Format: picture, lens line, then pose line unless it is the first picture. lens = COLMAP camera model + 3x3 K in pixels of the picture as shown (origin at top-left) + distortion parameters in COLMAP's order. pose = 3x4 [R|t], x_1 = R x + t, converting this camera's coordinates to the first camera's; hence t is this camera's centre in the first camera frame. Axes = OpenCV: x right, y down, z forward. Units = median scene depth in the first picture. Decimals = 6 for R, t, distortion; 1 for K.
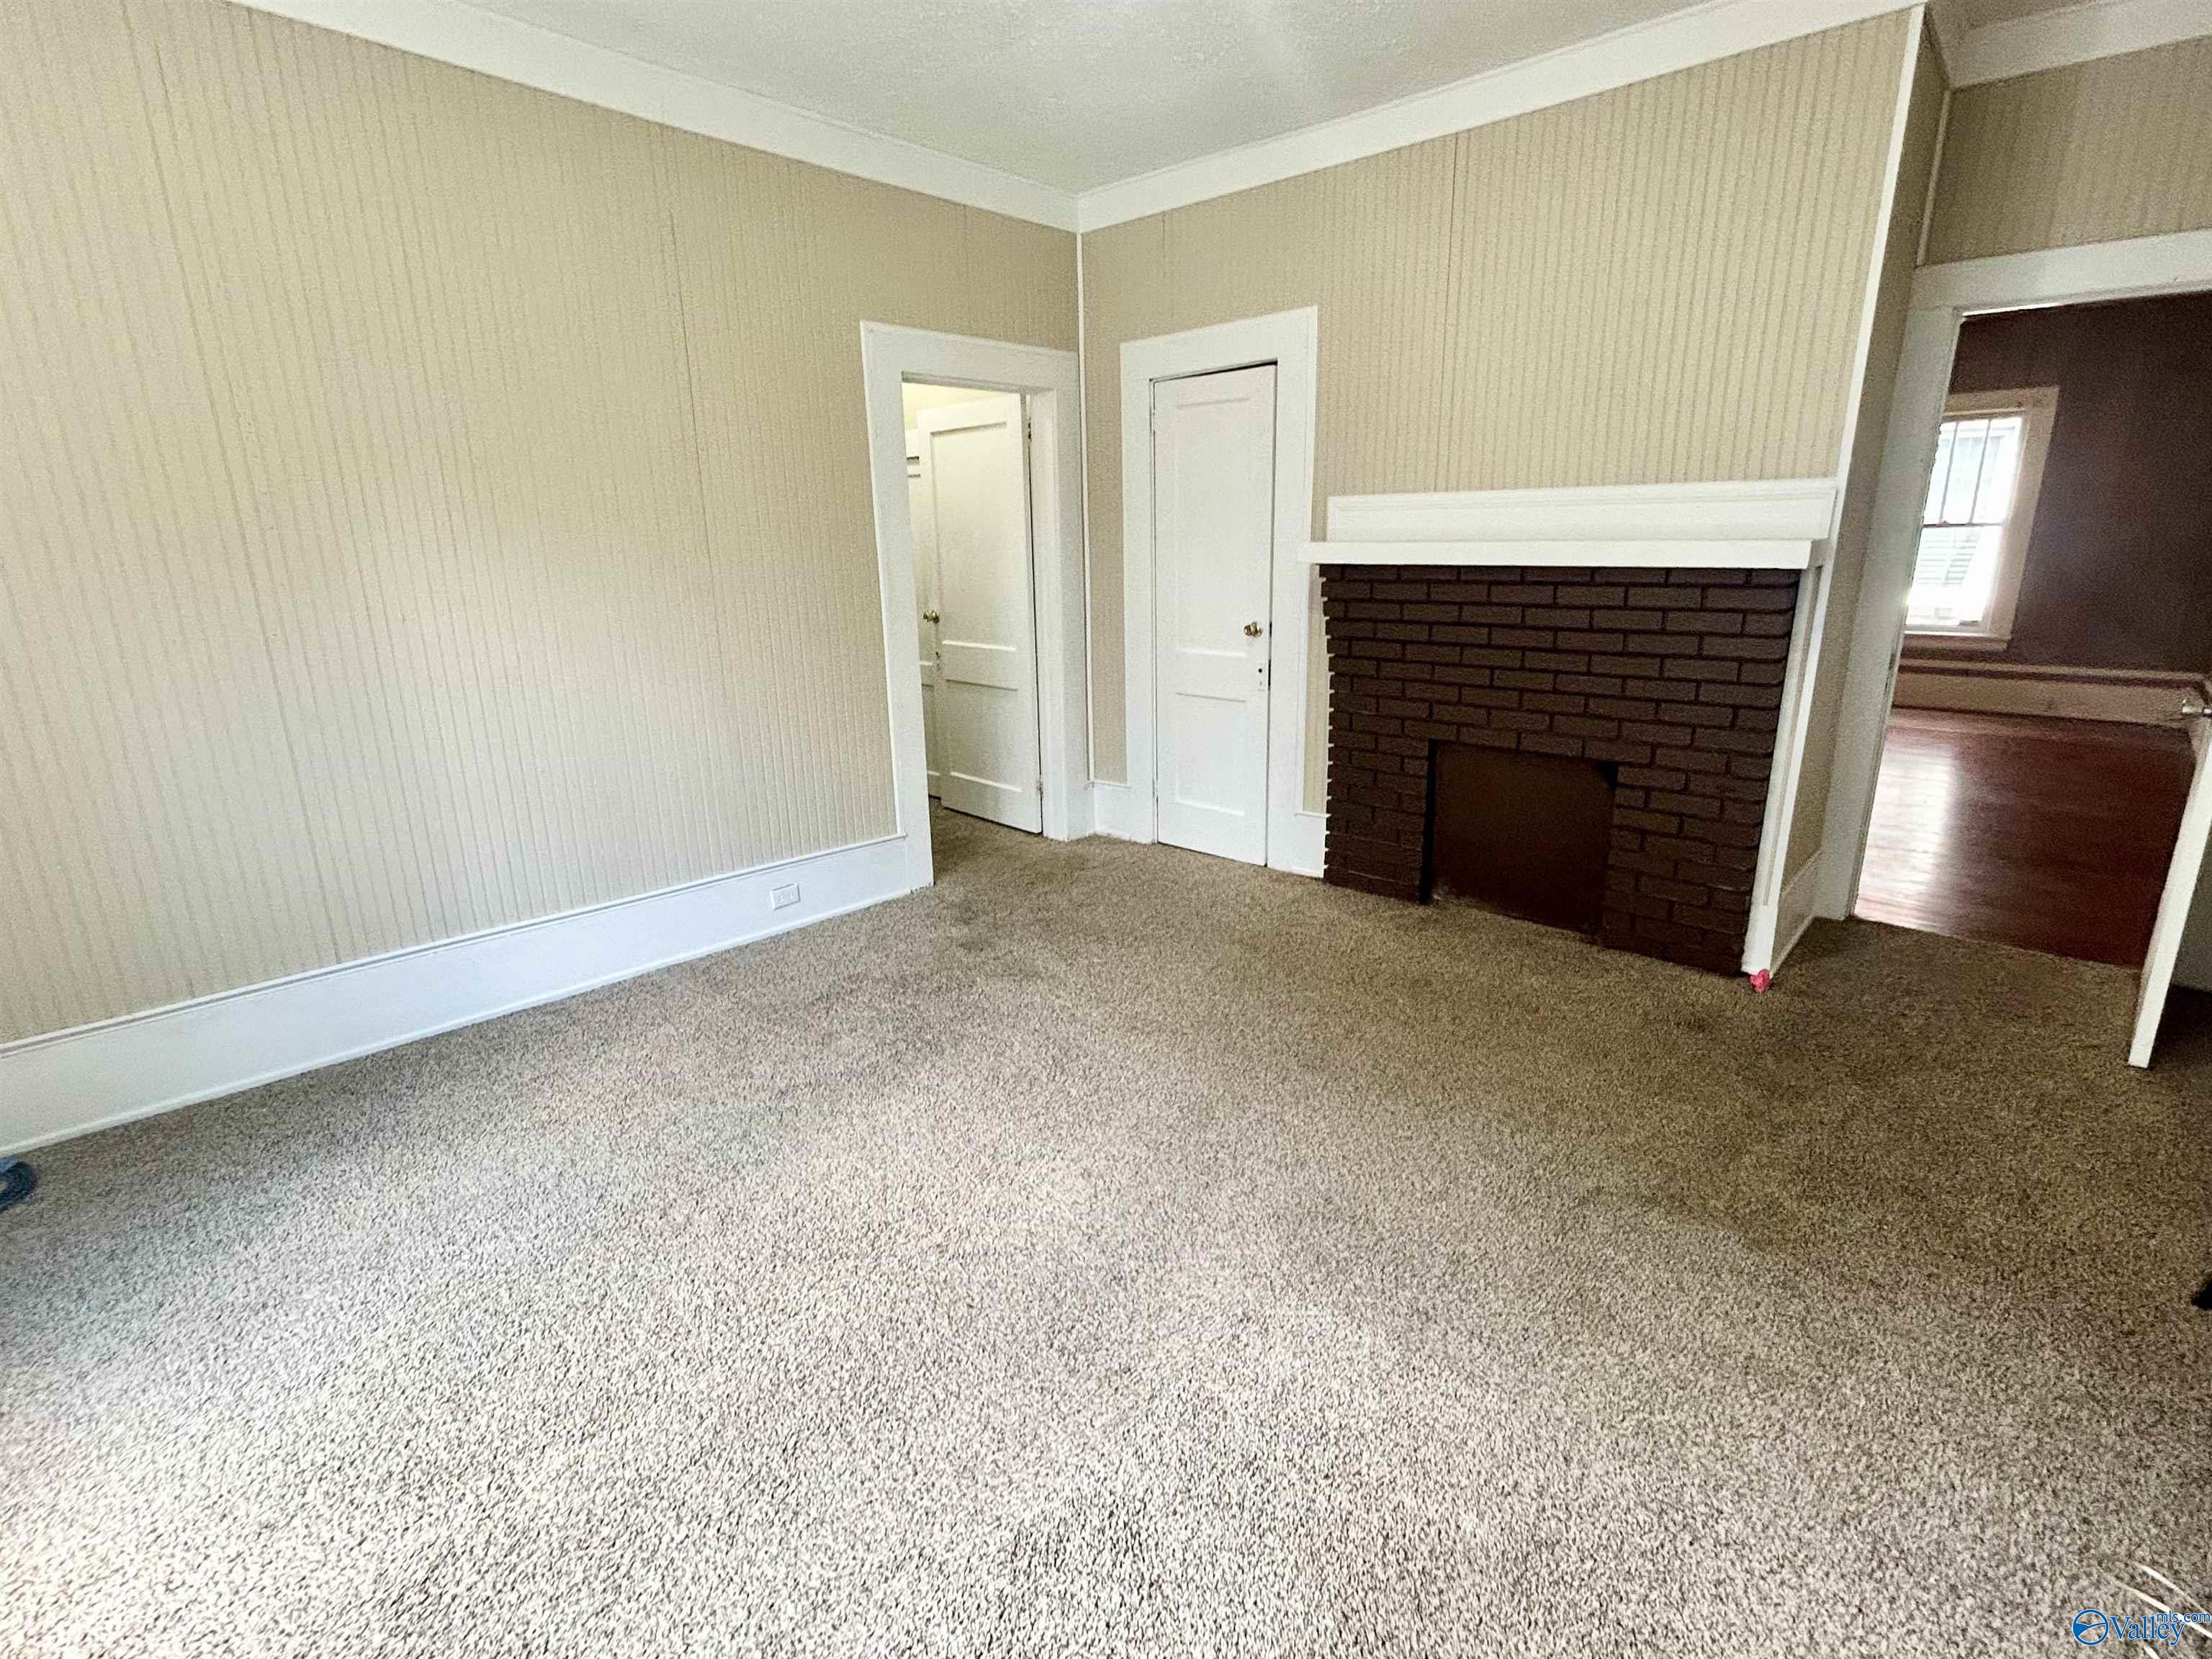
lens RADIAL K [[1075.3, 0, 1101.9], [0, 1075.3, 831.1], [0, 0, 1]] dist [-0.001298, 0.002053]
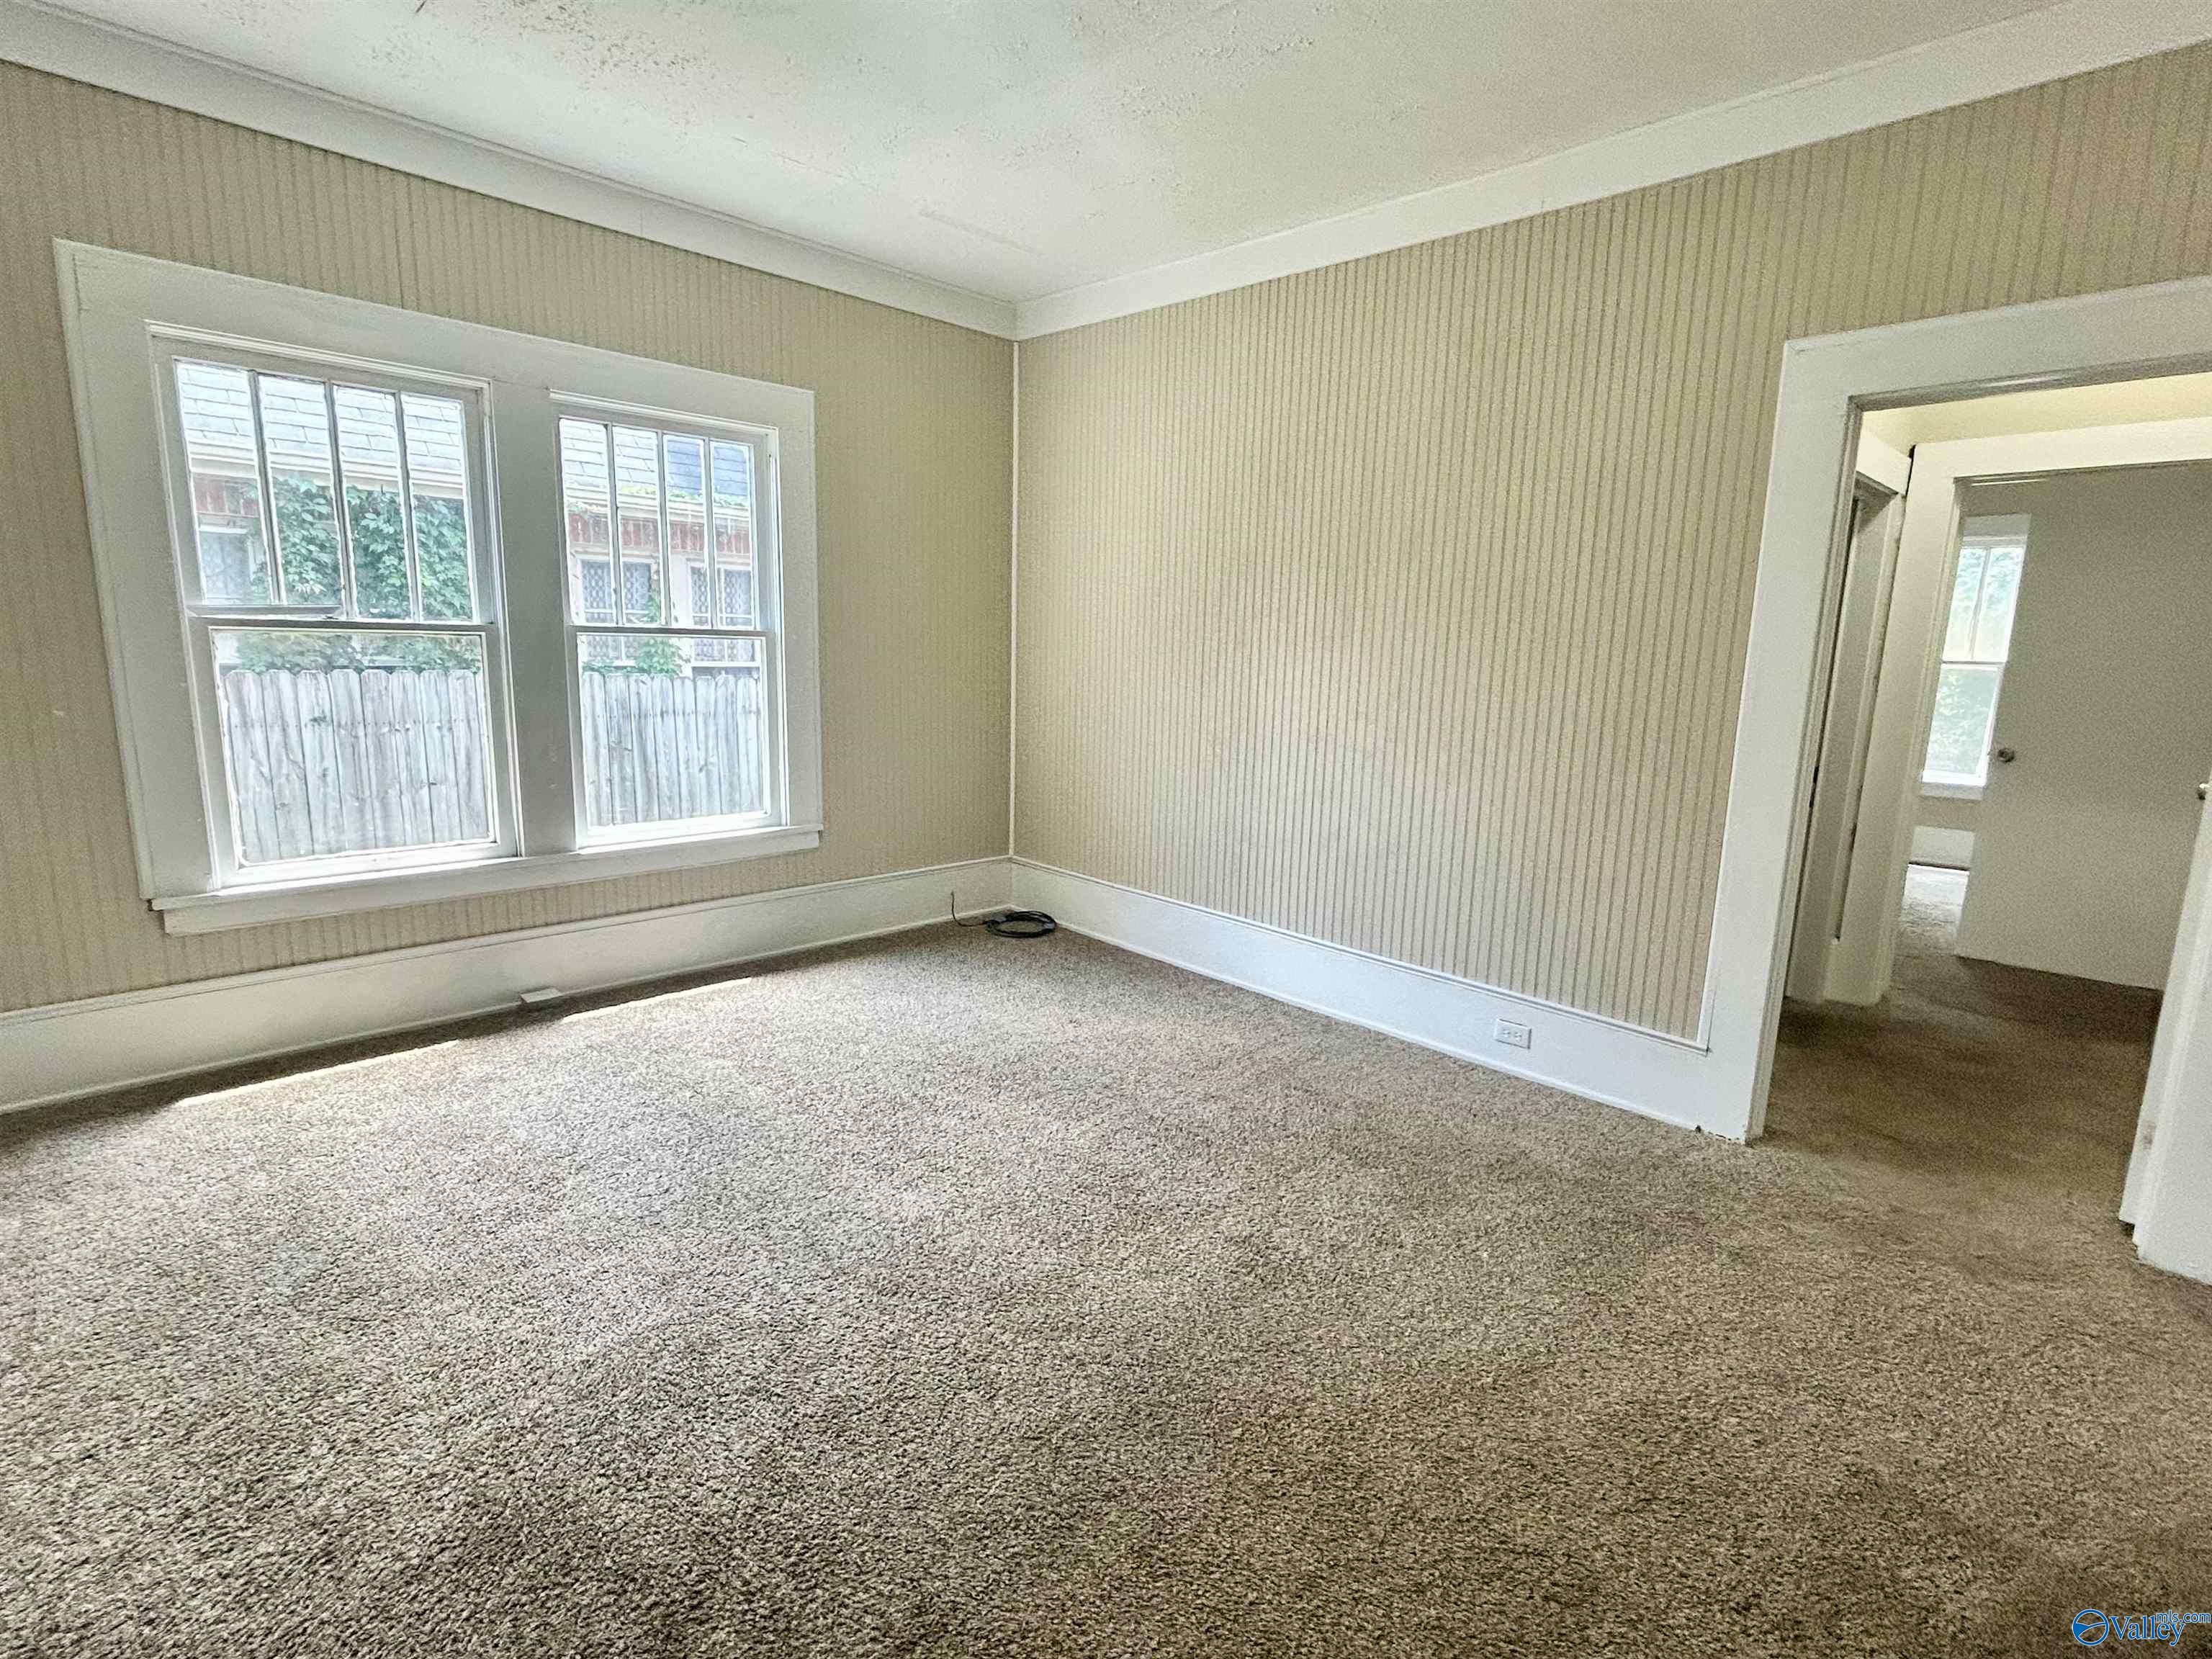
lens RADIAL K [[1075.3, 0, 1101.9], [0, 1075.3, 831.1], [0, 0, 1]] dist [-0.001298, 0.002053]
pose [[-0.042549, 0.183535, -0.982092, 0.586659], [-0.298950, 0.935607, 0.187800, -0.168703], [0.953320, 0.301587, 0.015059, 0.672521]]
